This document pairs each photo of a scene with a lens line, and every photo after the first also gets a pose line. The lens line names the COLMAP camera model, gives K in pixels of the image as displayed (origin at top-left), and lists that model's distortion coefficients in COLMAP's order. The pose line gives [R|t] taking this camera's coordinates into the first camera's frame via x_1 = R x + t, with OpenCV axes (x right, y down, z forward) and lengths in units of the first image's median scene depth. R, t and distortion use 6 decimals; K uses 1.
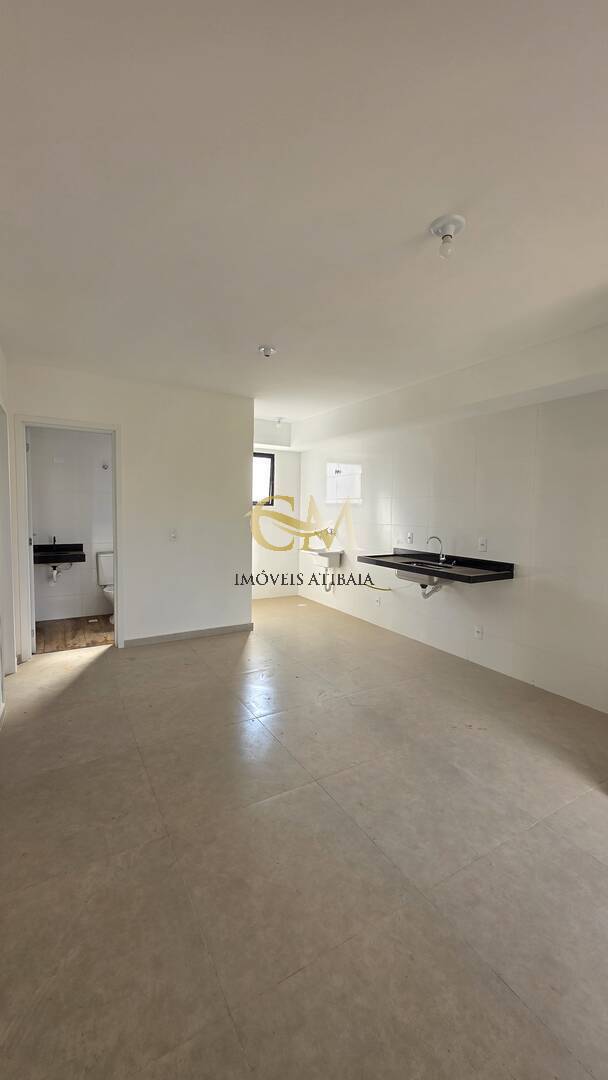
lens RADIAL K [[430.7, 0, 311.4], [0, 430.7, 541.2], [0, 0, 1]] dist [0.003395, -0.002135]
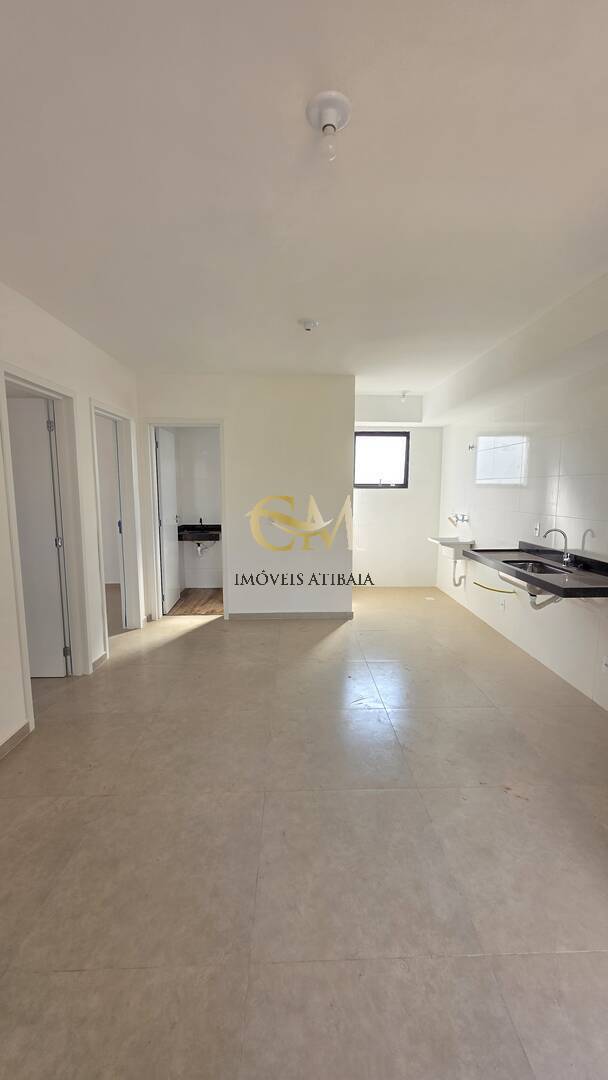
lens RADIAL K [[430.7, 0, 306.3], [0, 430.7, 540.8], [0, 0, 1]] dist [0.003395, -0.002135]
pose [[0.873012, 0.045398, -0.485580, 0.271359], [-0.023689, 0.998430, 0.050754, -0.018046], [0.487122, -0.032806, 0.872717, 0.131333]]
